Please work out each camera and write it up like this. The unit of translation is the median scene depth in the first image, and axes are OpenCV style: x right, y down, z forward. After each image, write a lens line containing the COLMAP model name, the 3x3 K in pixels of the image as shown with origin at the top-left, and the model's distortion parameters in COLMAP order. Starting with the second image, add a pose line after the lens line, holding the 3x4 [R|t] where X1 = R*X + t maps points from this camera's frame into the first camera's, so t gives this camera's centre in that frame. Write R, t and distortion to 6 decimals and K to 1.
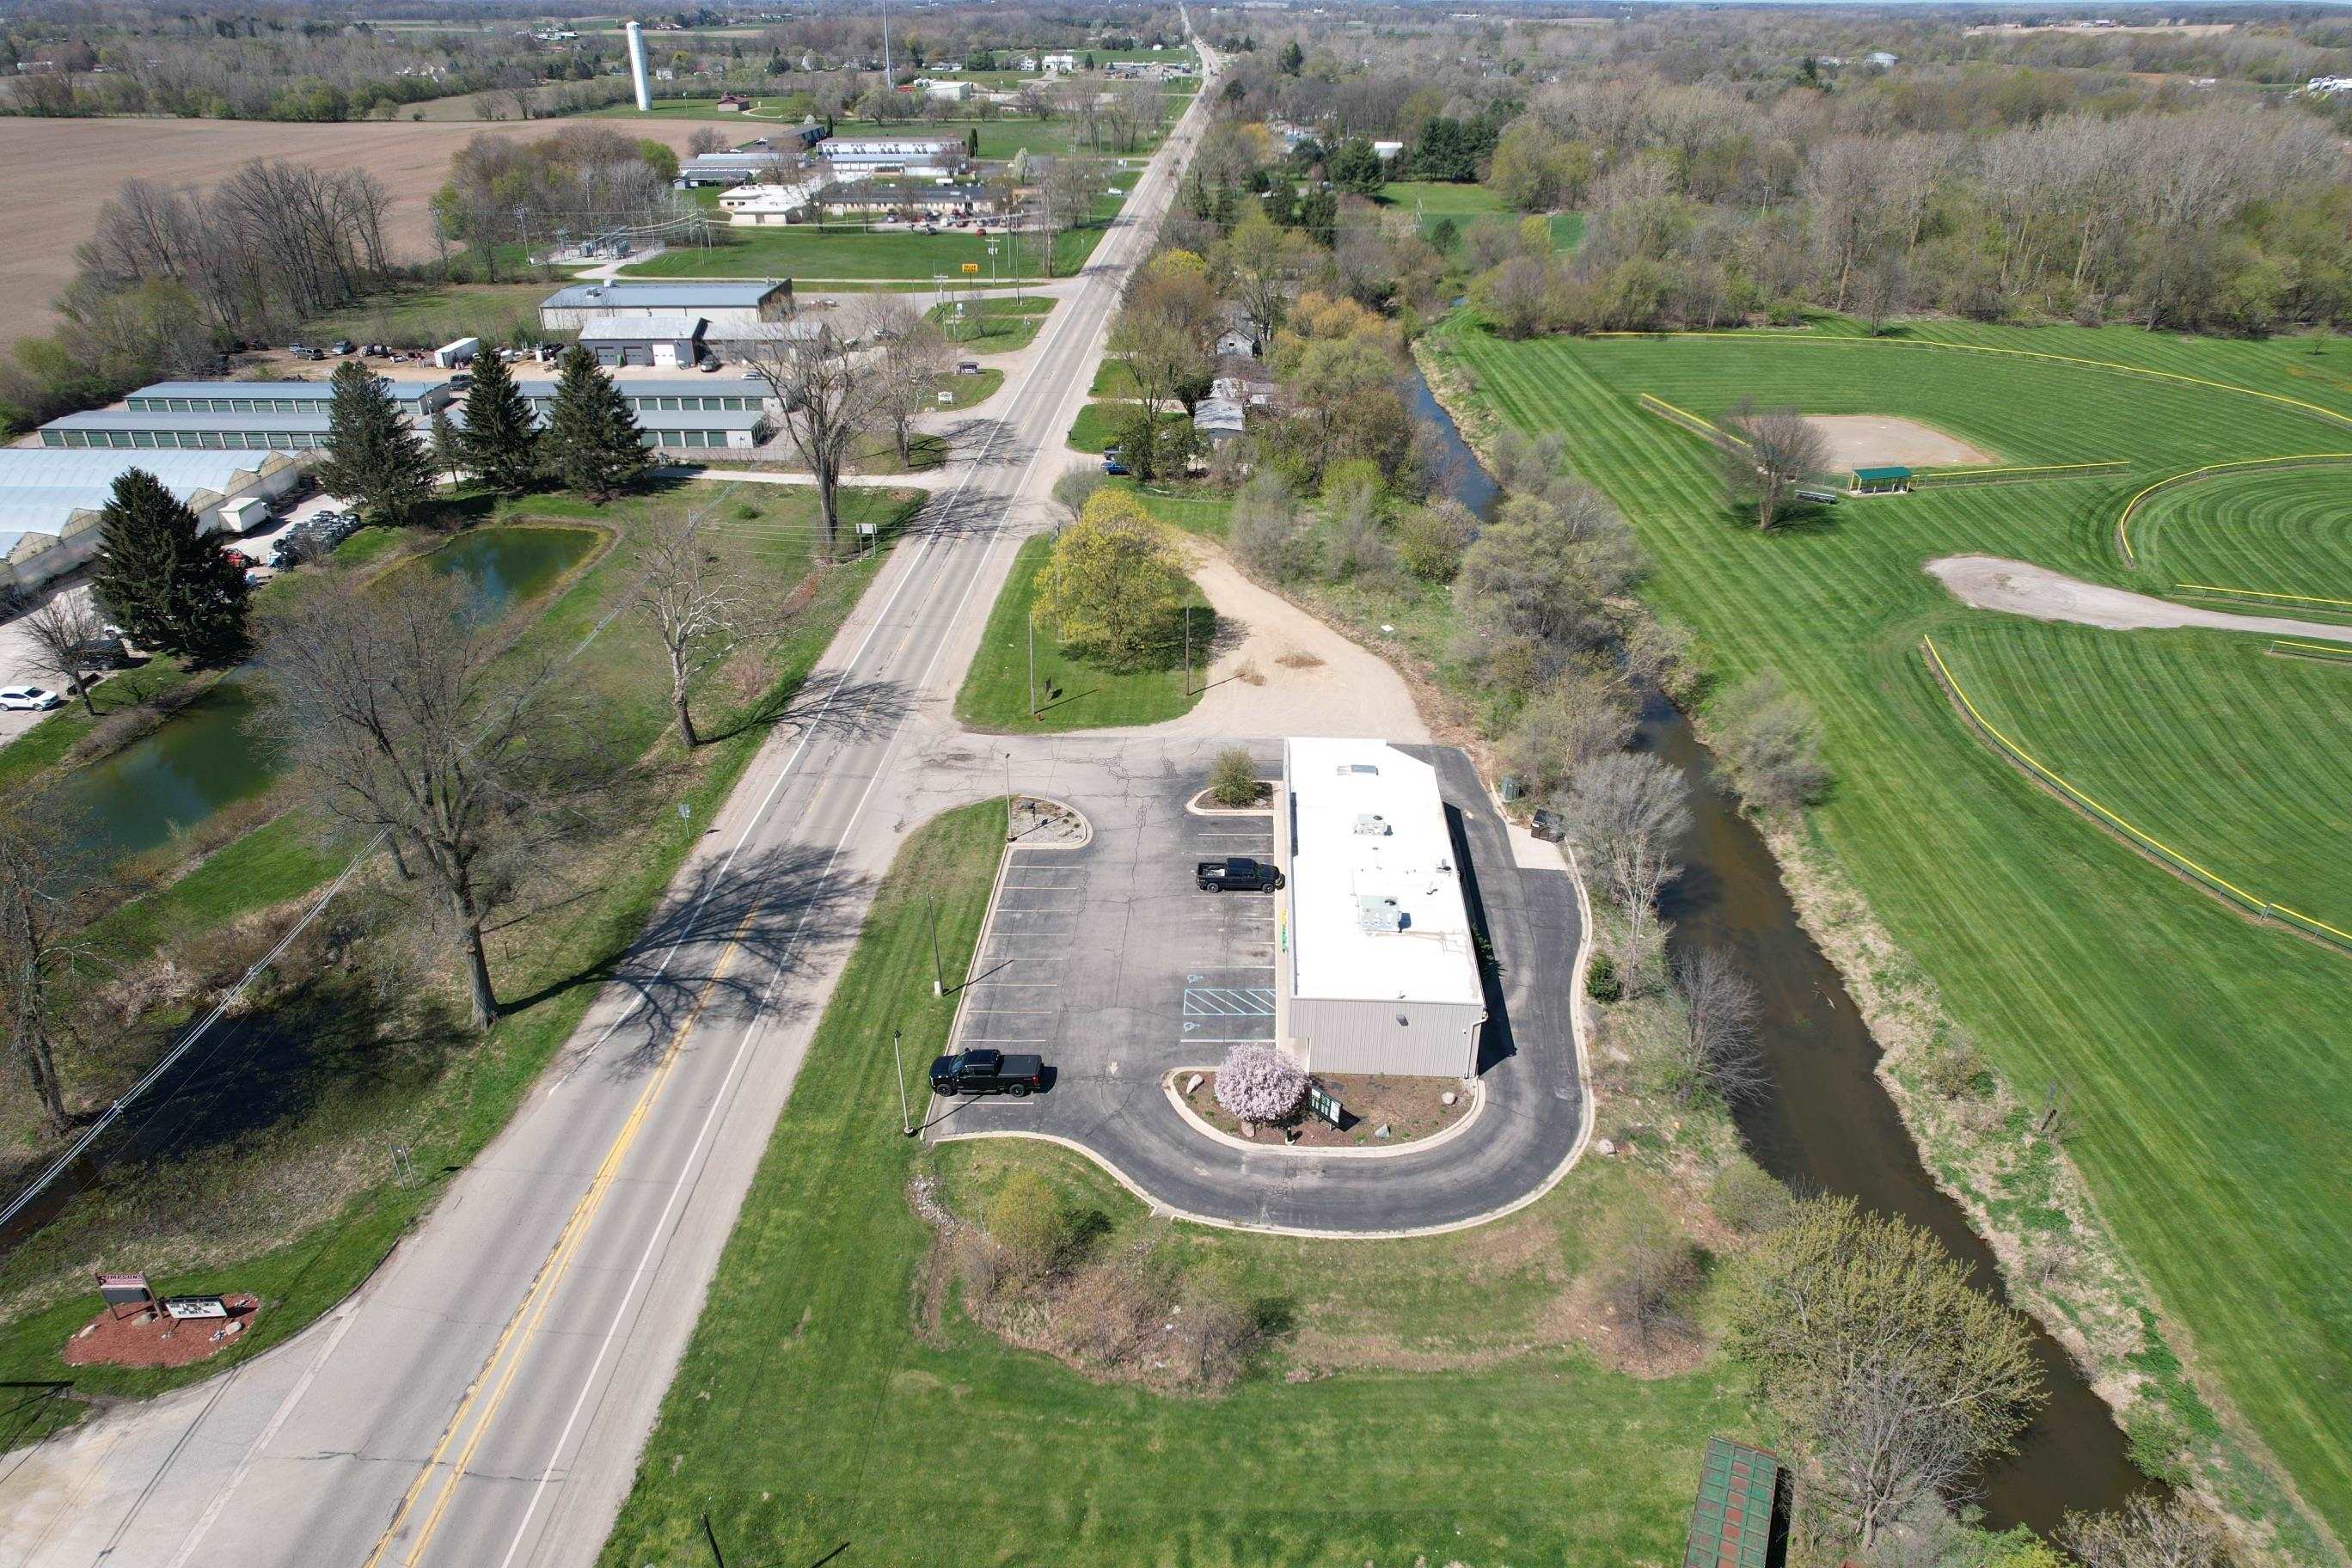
lens RADIAL K [[1491.4, 0, 1177.9], [0, 1491.4, 788.8], [0, 0, 1]] dist [-0.062490, 0.056772]
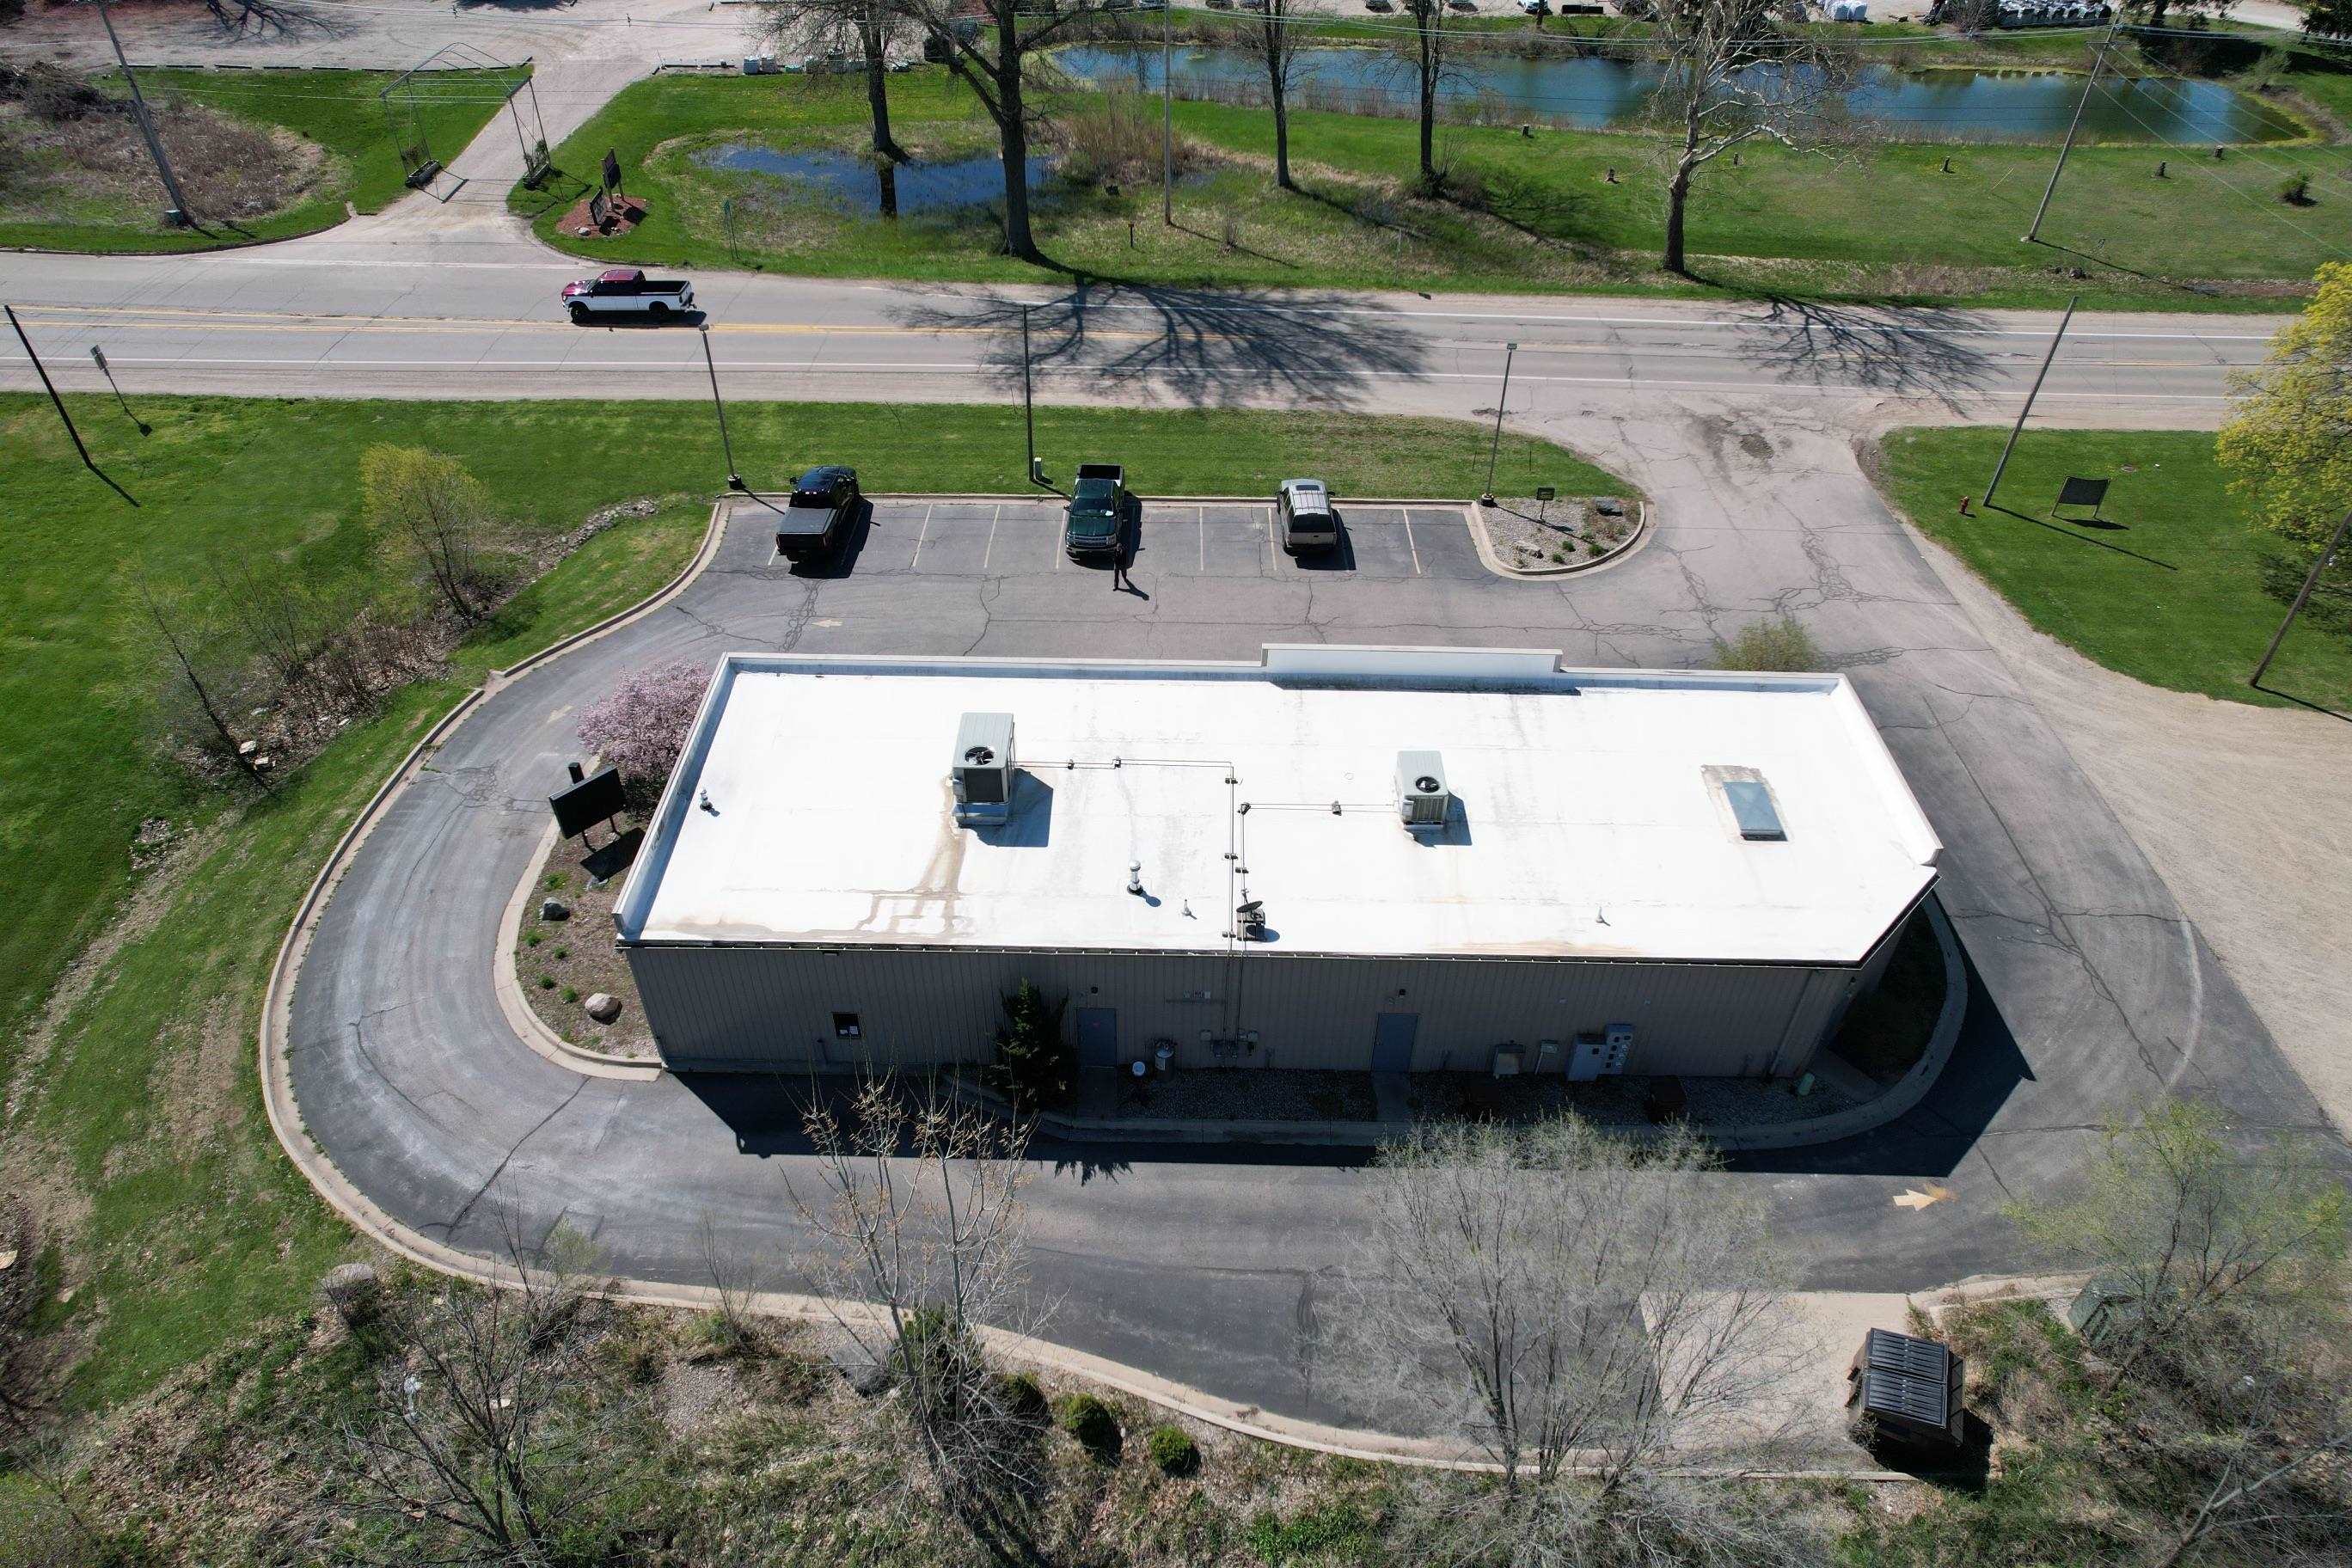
lens RADIAL K [[1491.4, 0, 1182.0], [0, 1491.4, 793.0], [0, 0, 1]] dist [-0.062490, 0.056772]
pose [[0.041780, 0.642942, -0.764775, 0.398812], [-0.490506, 0.680050, 0.544918, -0.146079], [0.870435, 0.352360, 0.343780, 0.764785]]
